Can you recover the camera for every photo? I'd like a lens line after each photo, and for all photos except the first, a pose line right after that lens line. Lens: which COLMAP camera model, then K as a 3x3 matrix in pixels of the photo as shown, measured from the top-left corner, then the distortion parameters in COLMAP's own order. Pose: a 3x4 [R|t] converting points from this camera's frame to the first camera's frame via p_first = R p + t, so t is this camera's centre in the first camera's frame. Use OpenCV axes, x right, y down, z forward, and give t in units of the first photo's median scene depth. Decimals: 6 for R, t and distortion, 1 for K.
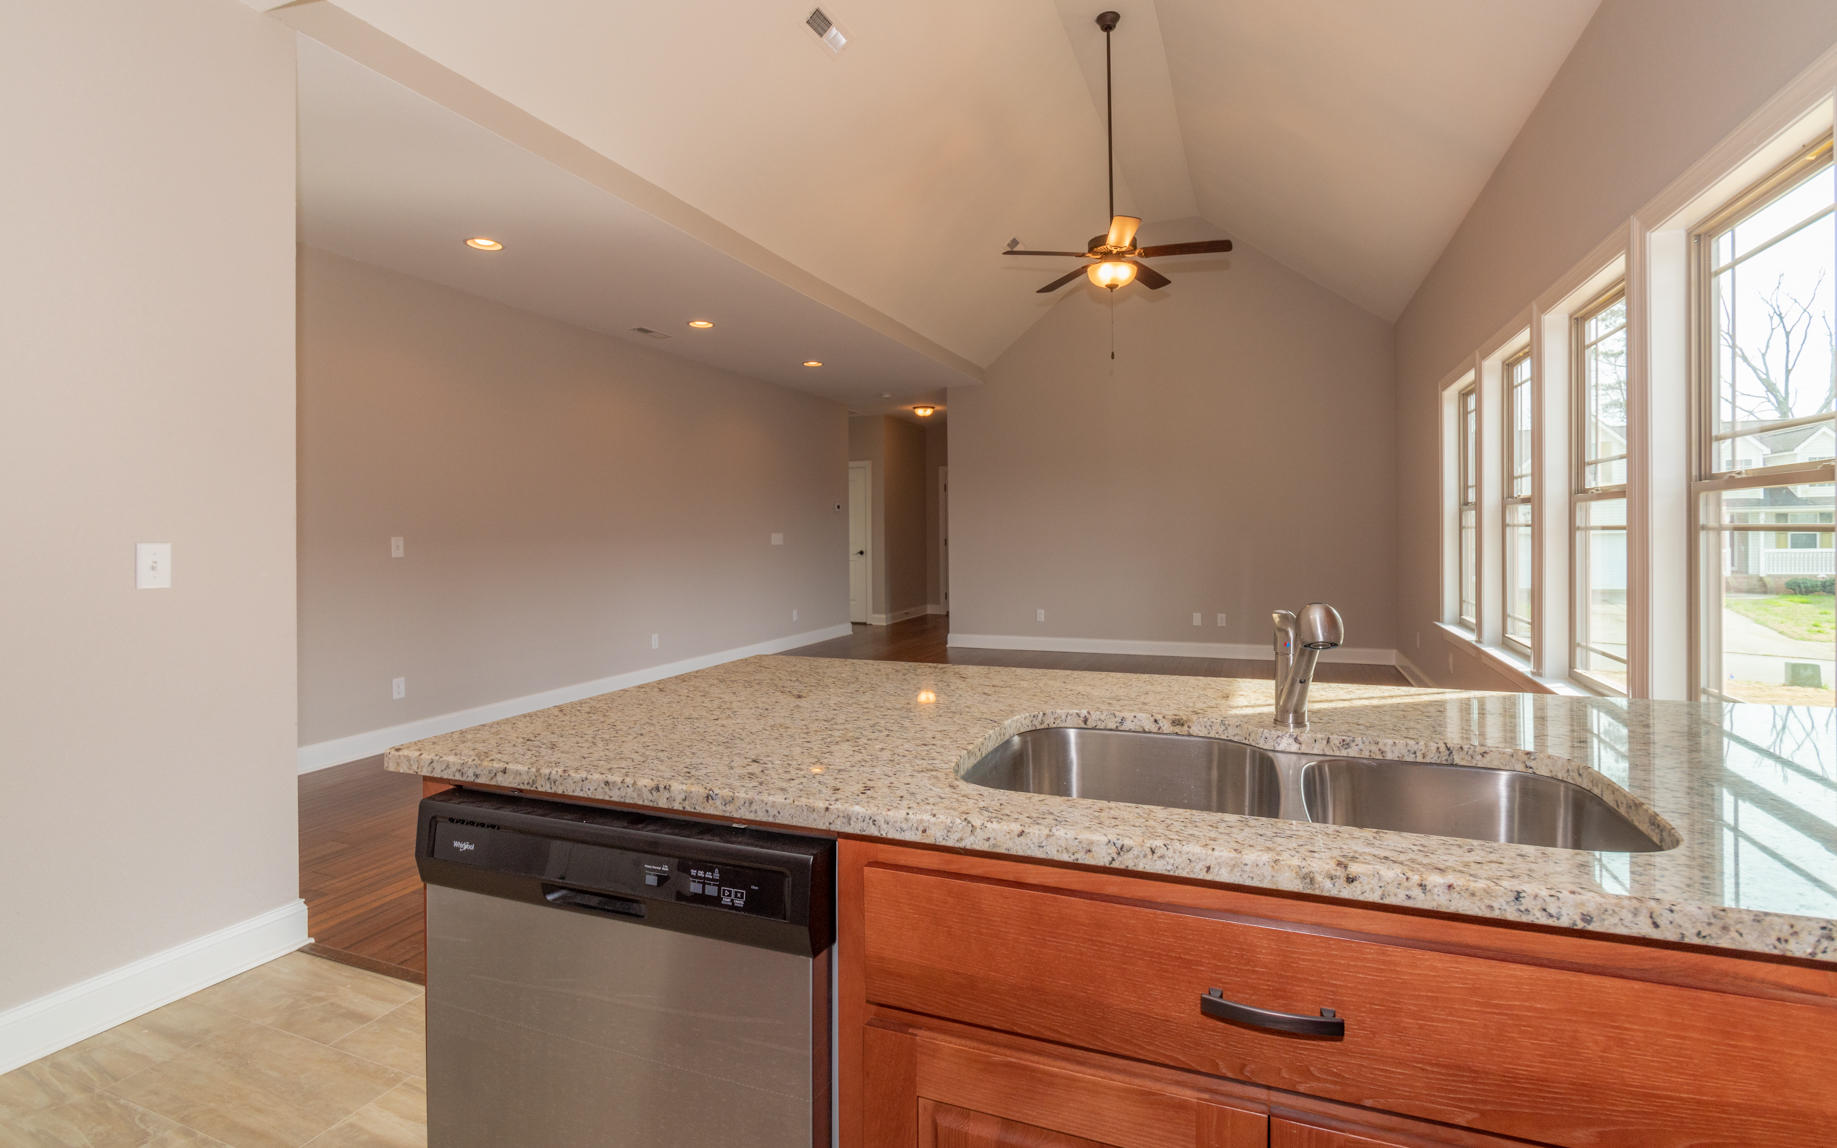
lens RADIAL K [[858.6, 0, 947.6], [0, 858.6, 526.6], [0, 0, 1]] dist [-0.003791, -0.000230]
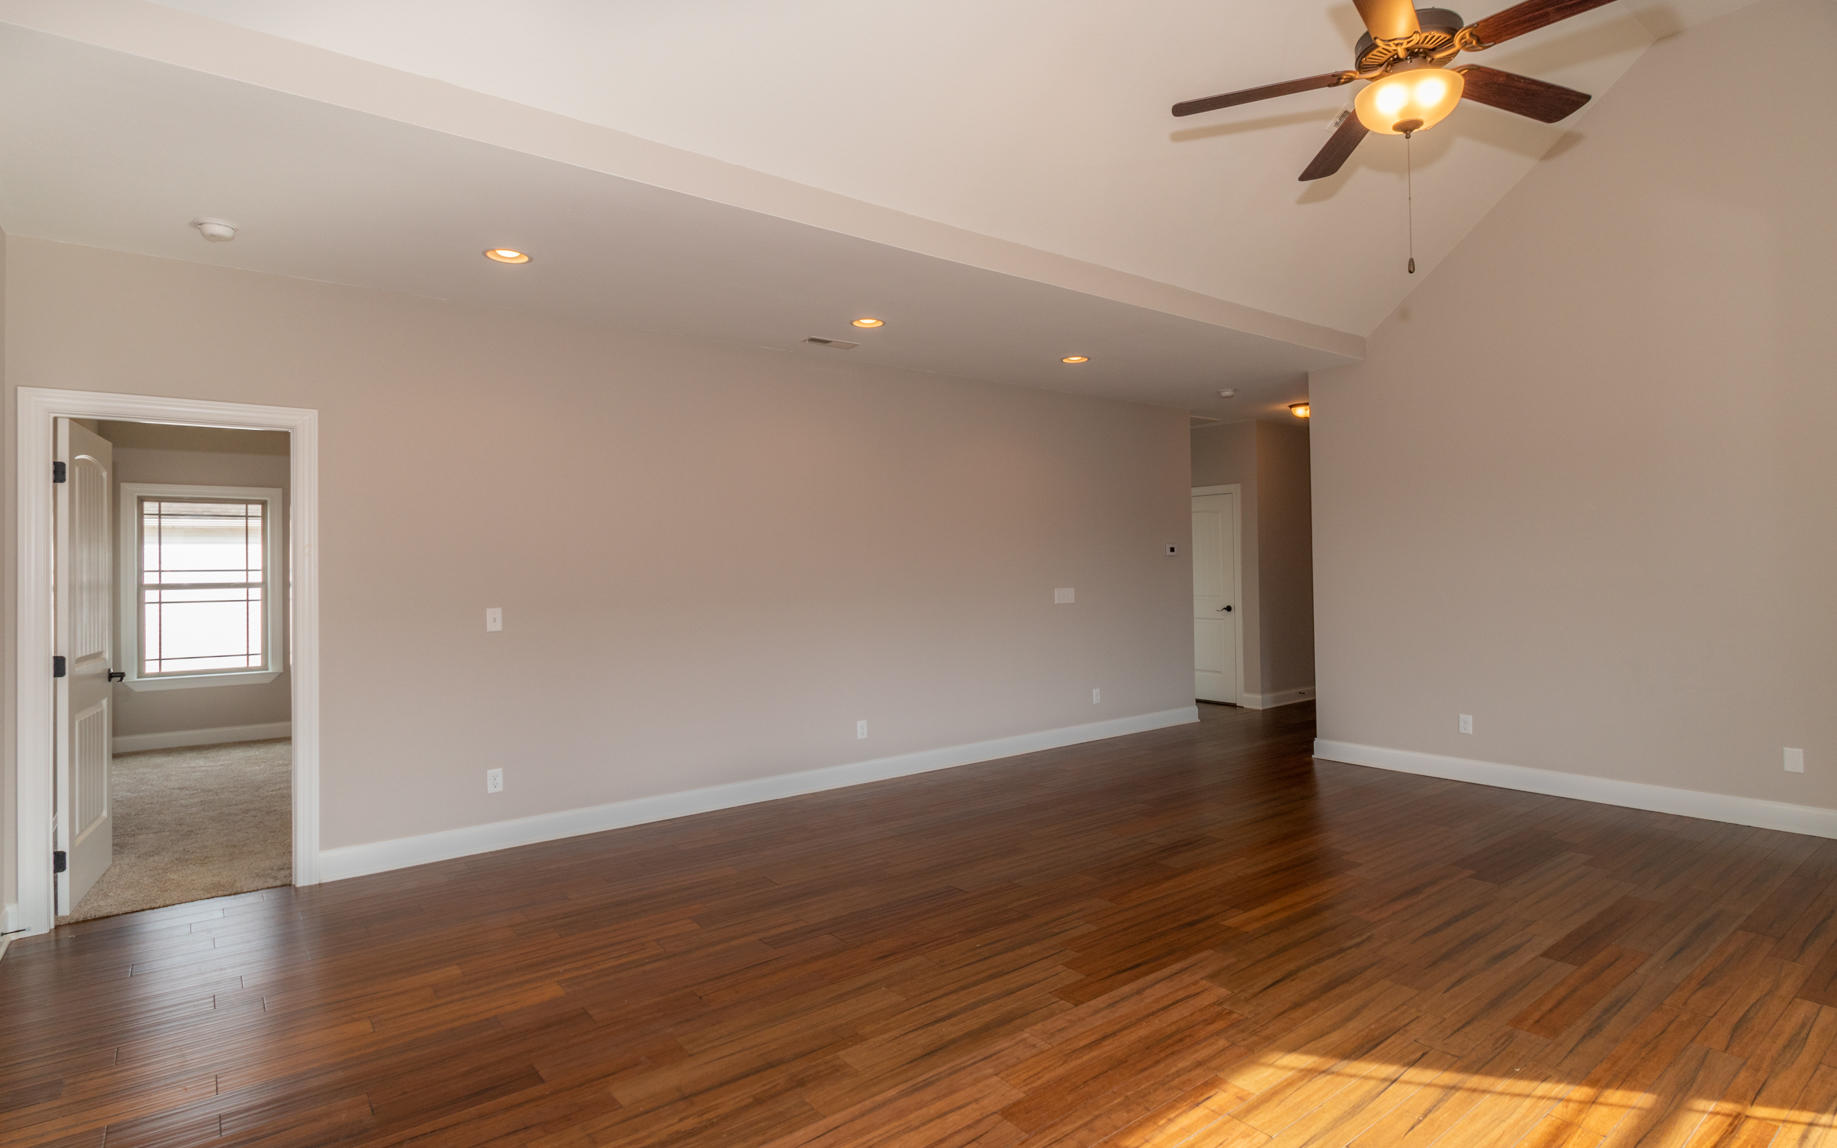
lens RADIAL K [[942.9, 0, 926.6], [0, 942.9, 556.7], [0, 0, 1]] dist [0.000210, -0.004246]
pose [[0.853164, -0.009010, -0.521564, 0.151687], [0.008814, 0.999957, -0.002857, -0.021109], [0.521568, -0.002159, 0.853207, 0.252375]]
